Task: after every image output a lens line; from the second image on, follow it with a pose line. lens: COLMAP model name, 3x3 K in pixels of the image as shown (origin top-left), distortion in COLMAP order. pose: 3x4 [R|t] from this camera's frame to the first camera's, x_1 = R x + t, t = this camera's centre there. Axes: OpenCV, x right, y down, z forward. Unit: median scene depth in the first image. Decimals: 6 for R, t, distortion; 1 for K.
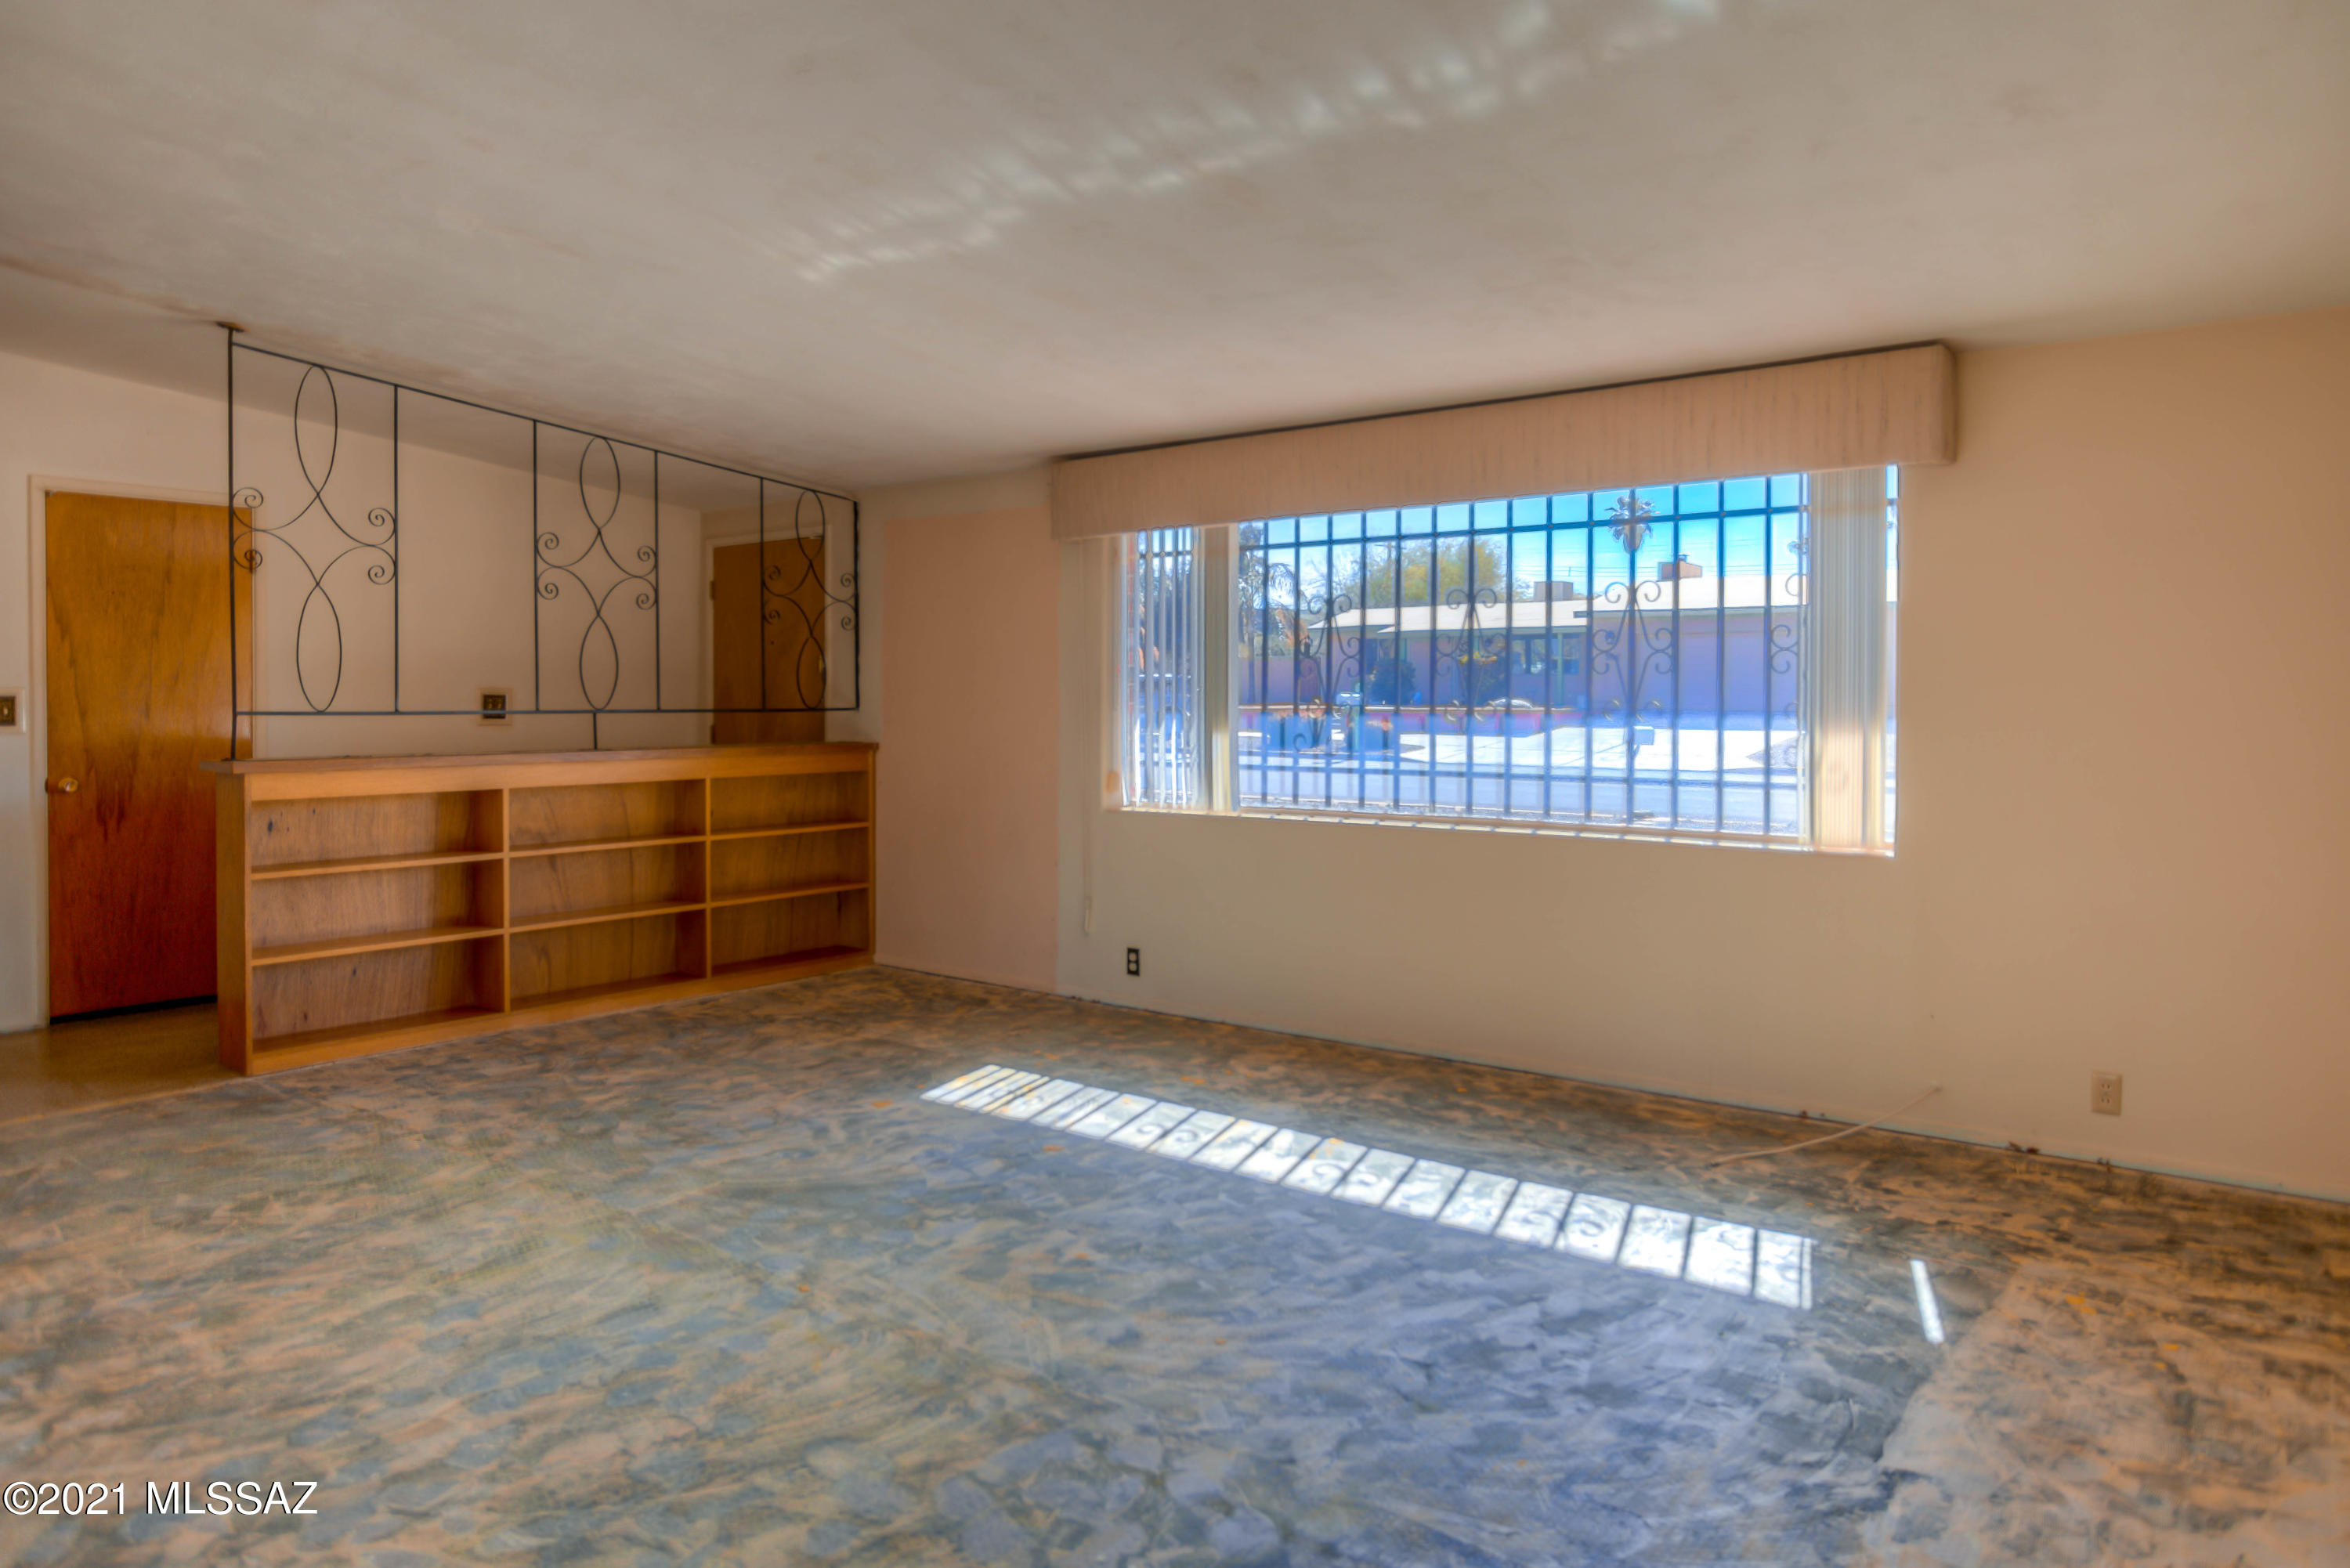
lens RADIAL K [[1527.1, 0, 1132.0], [0, 1527.1, 738.8], [0, 0, 1]] dist [-0.002115, -0.000615]
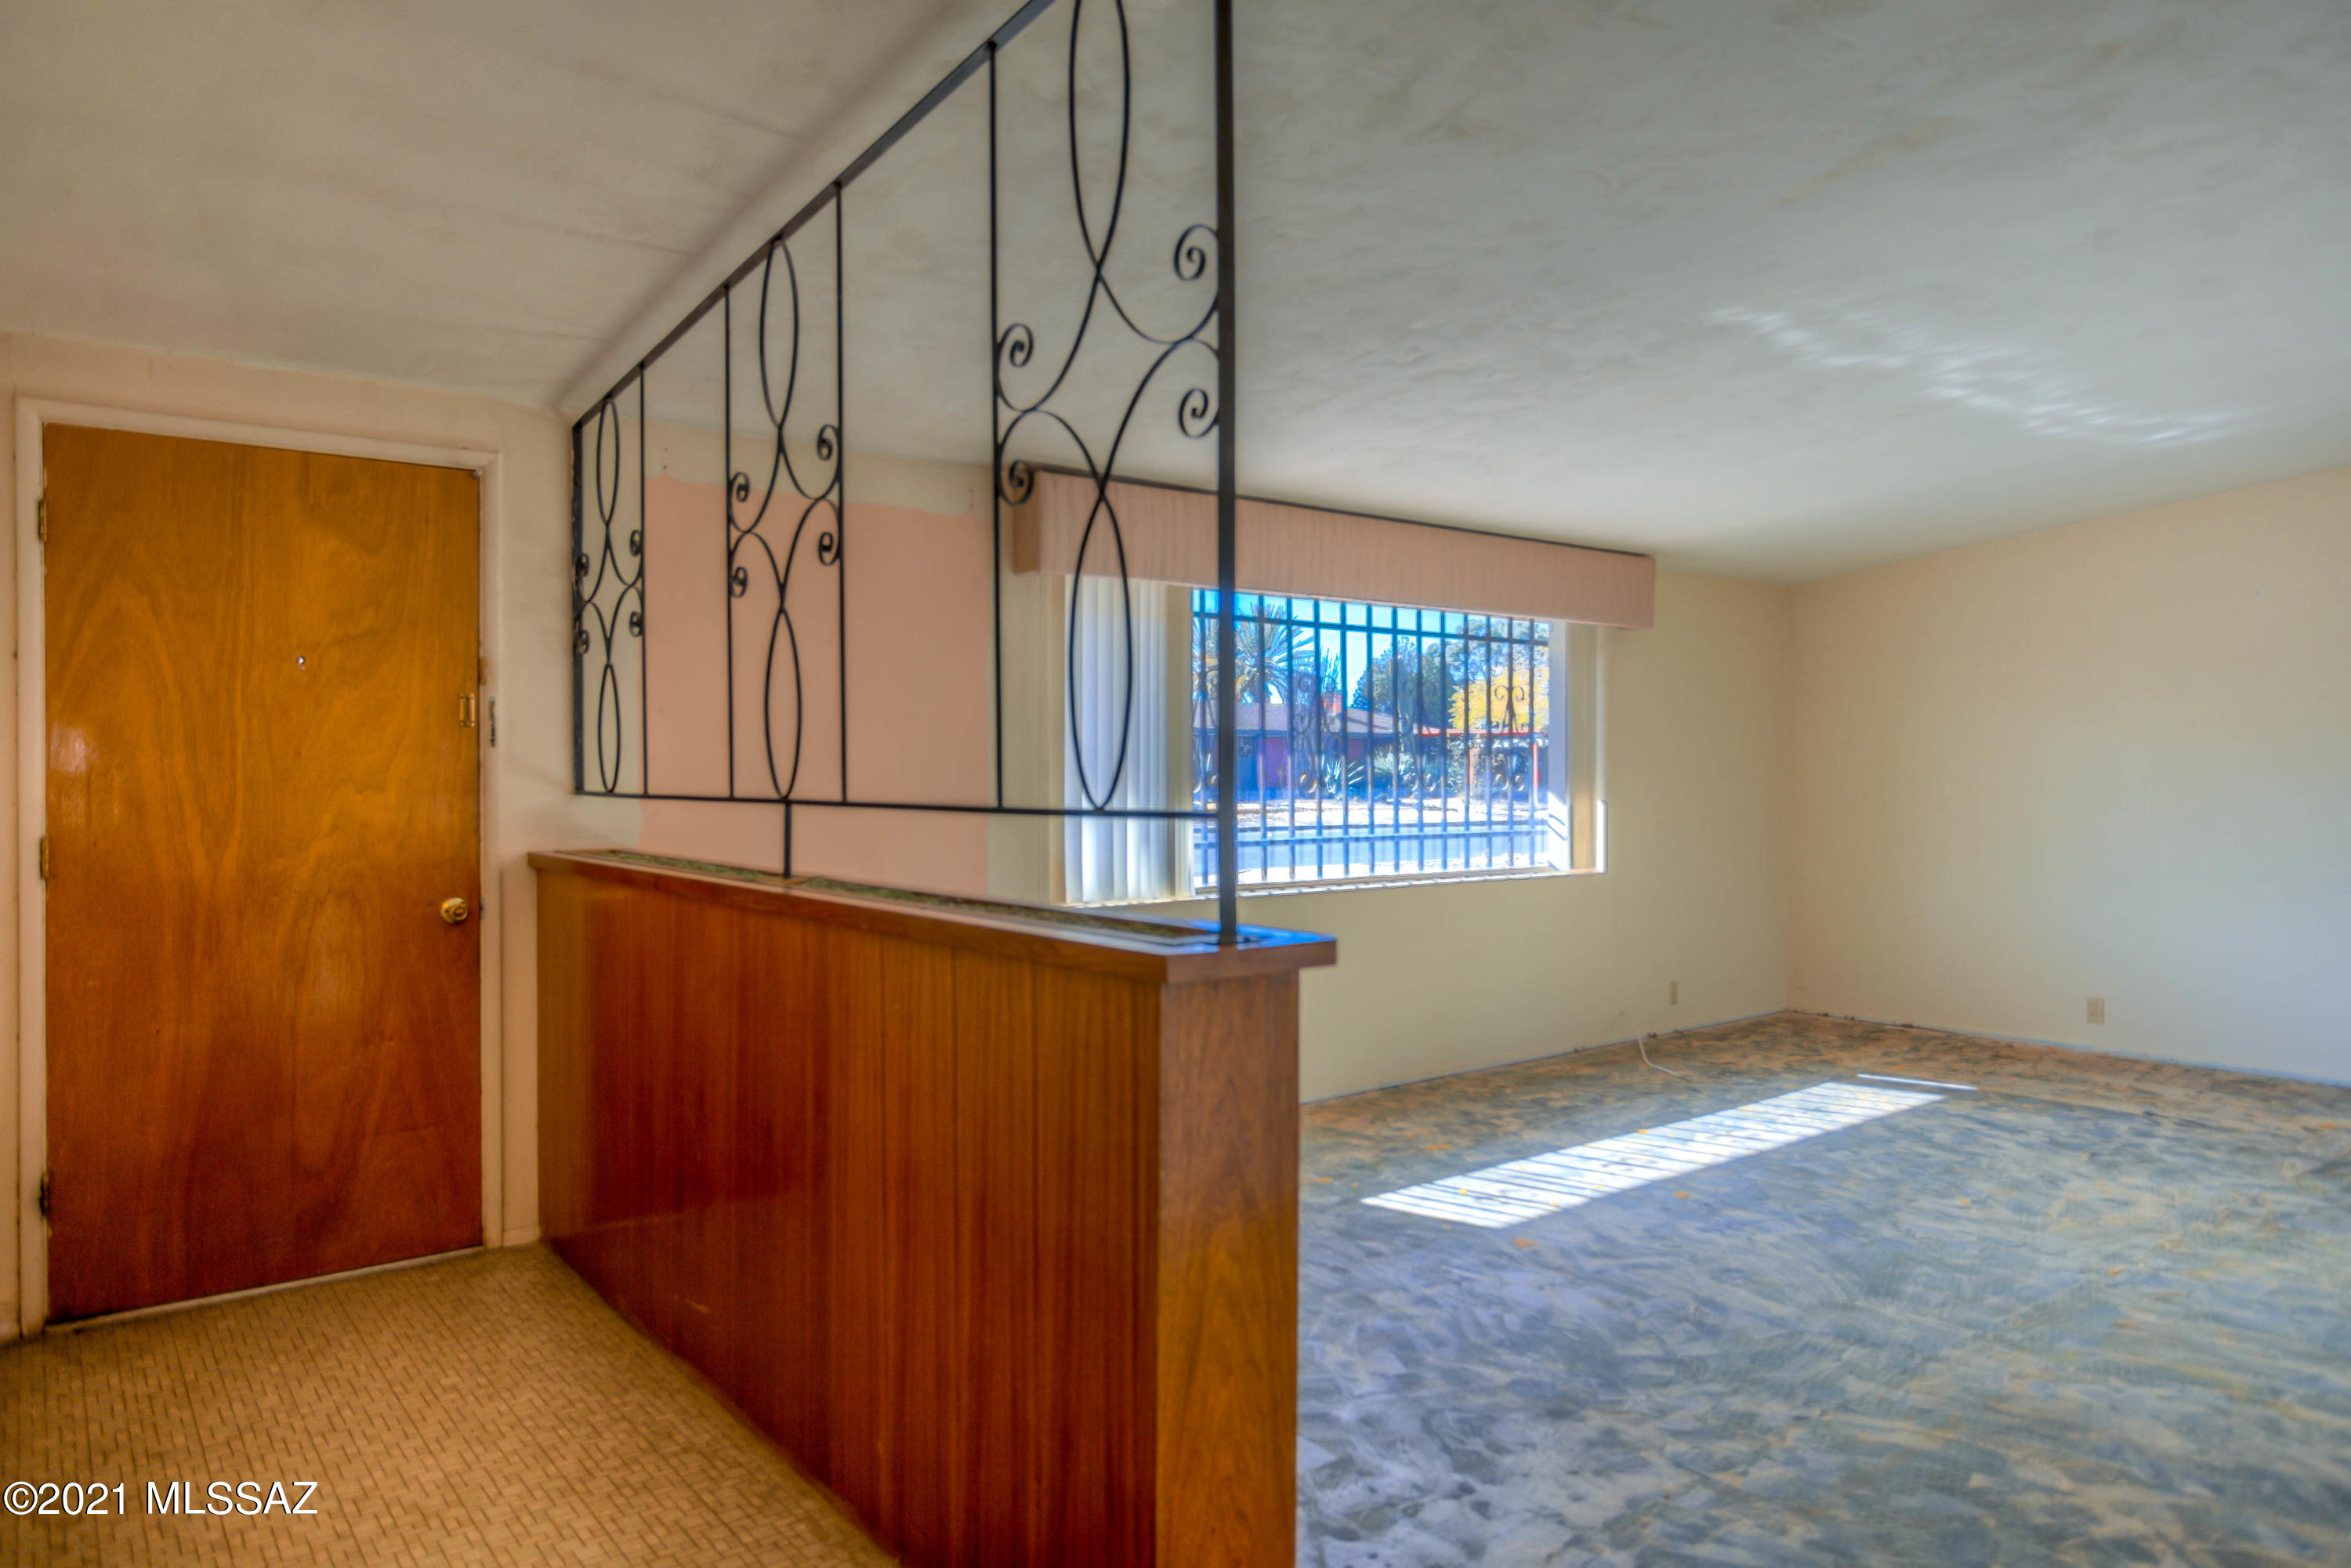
lens RADIAL K [[1527.8, 0, 1132.5], [0, 1527.8, 738.8], [0, 0, 1]] dist [-0.002115, -0.000615]
pose [[0.210413, 0.014911, 0.977499, -1.220354], [0.024371, 0.999493, -0.020492, -0.038532], [-0.977309, 0.028134, 0.209942, 1.176166]]
